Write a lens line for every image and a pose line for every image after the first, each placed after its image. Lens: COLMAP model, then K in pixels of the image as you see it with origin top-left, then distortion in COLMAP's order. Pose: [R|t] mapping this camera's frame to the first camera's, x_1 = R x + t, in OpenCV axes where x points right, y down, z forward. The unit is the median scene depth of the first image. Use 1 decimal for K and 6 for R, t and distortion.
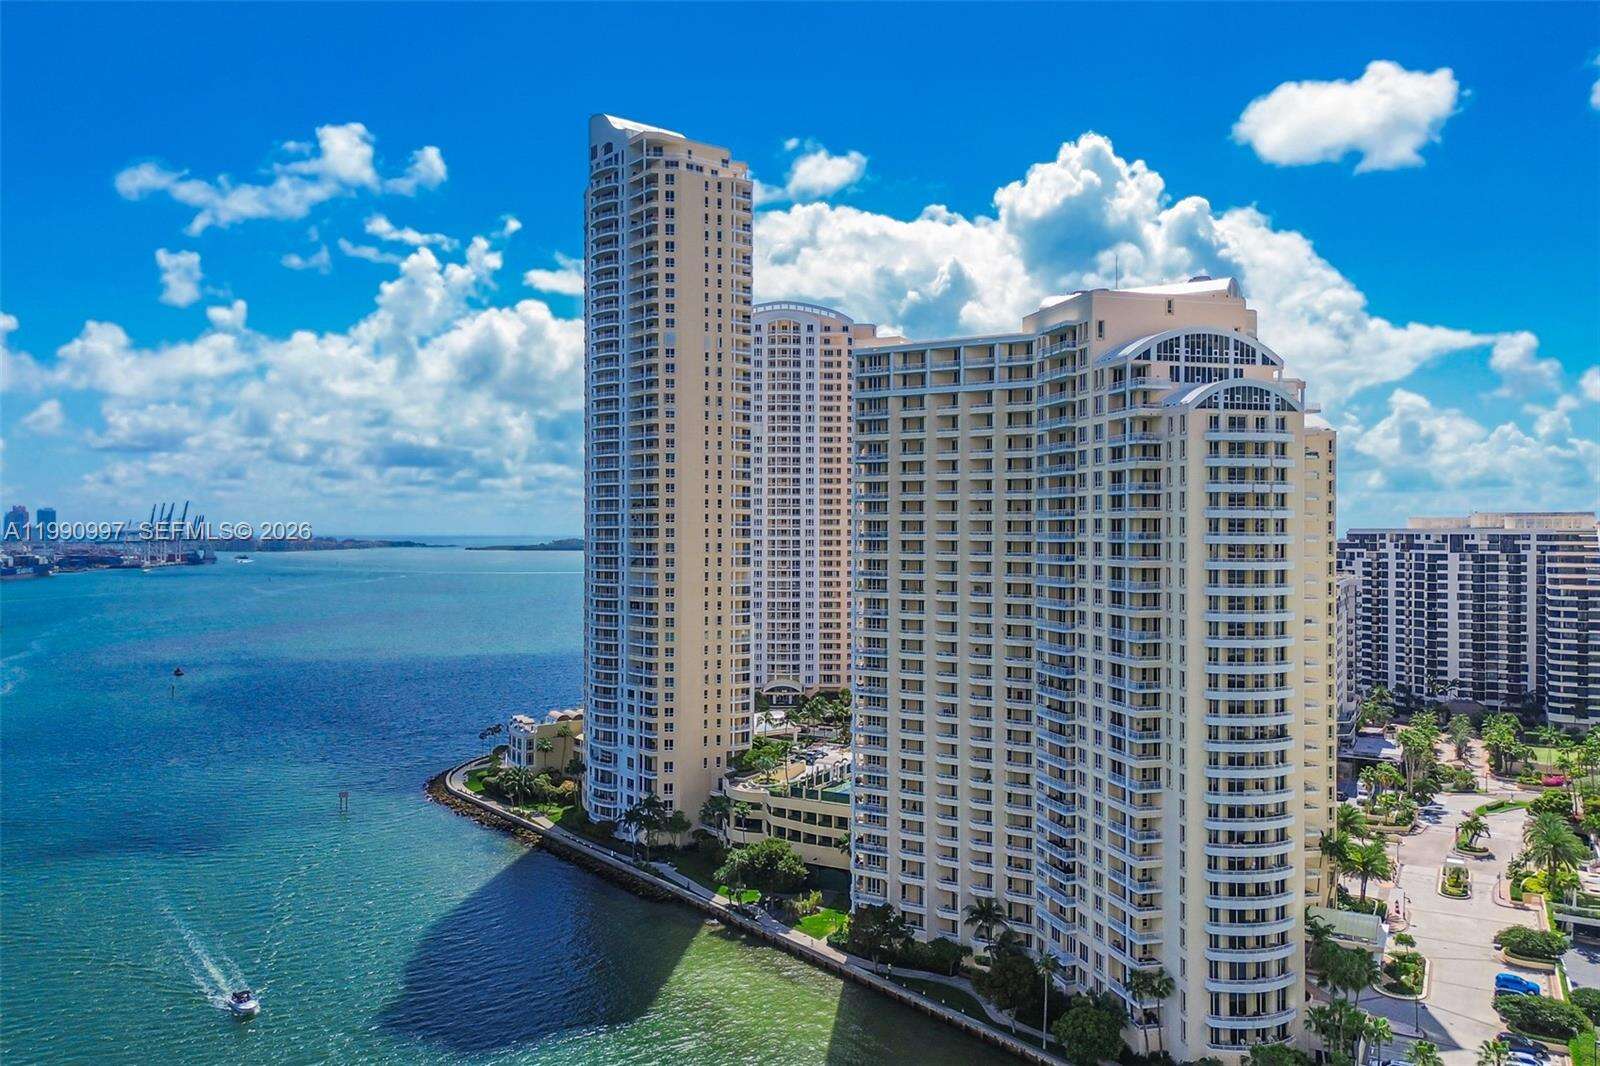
lens RADIAL K [[1178.3, 0, 800.0], [0, 1178.3, 533.0], [0, 0, 1]] dist [0.119780, -0.124743]
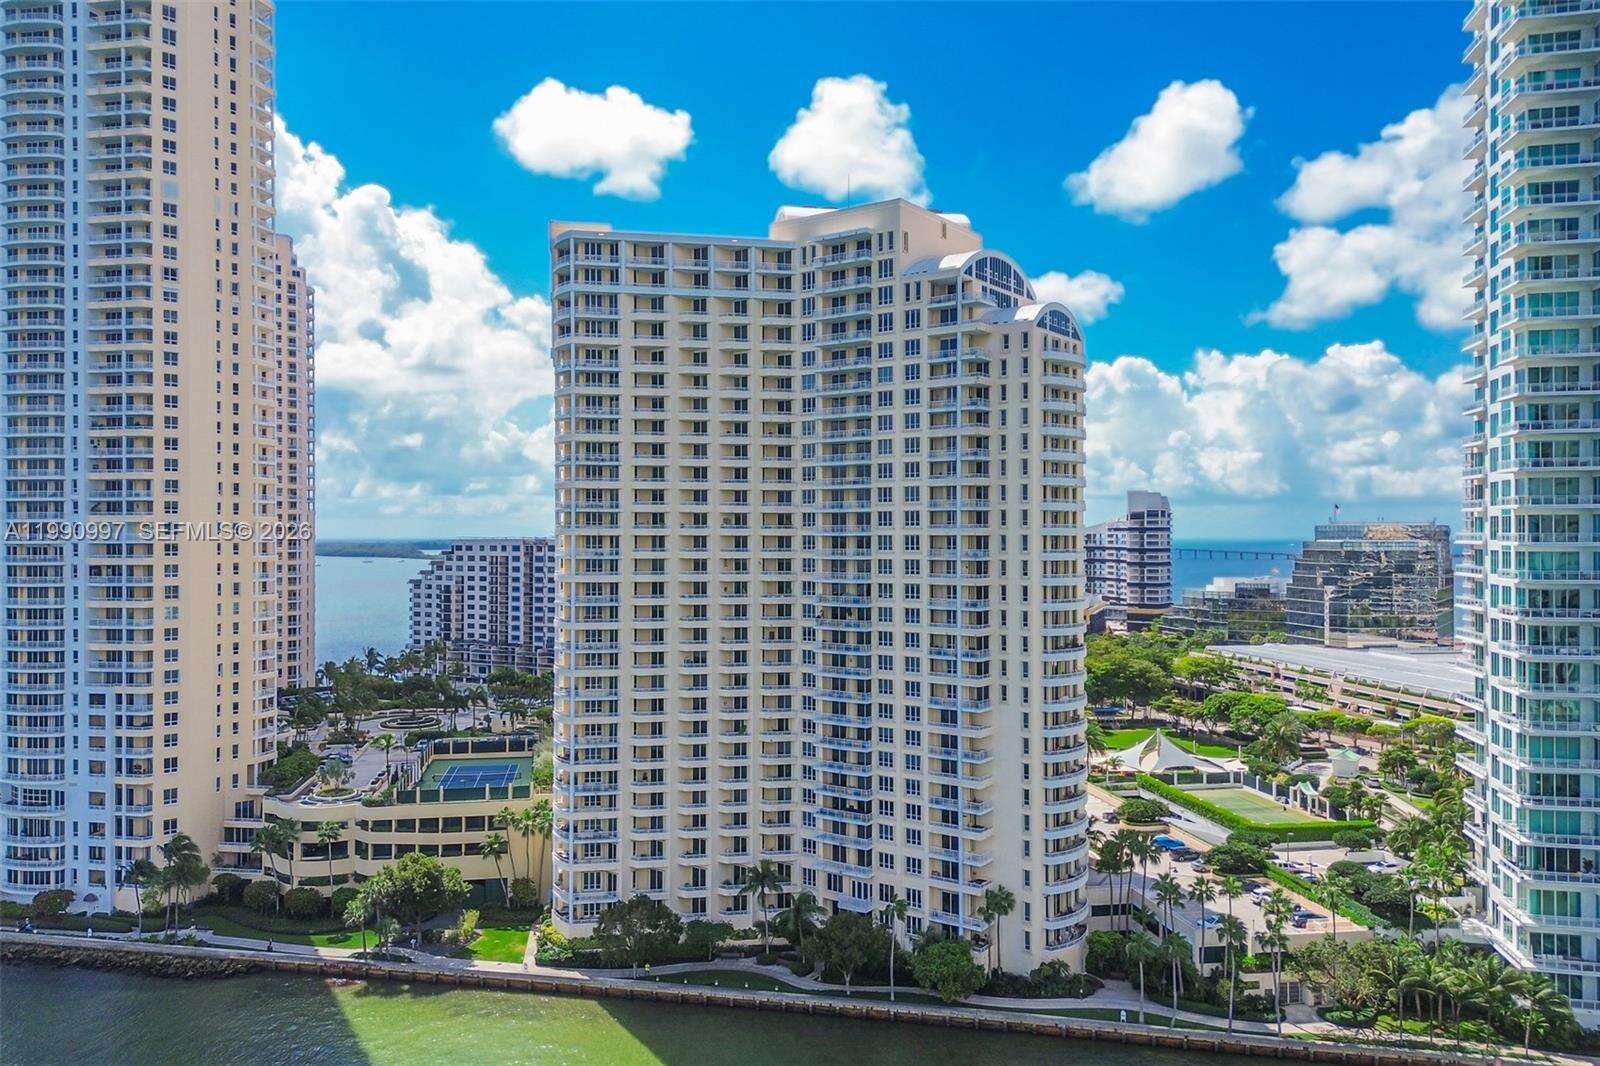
lens RADIAL K [[1178.3, 0, 800.0], [0, 1178.3, 533.0], [0, 0, 1]] dist [0.119780, -0.124743]
pose [[0.773452, -0.002650, 0.633849, -0.276988], [0.004465, 0.999989, -0.001268, 0.043035], [-0.633839, 0.003811, 0.773456, 0.204390]]
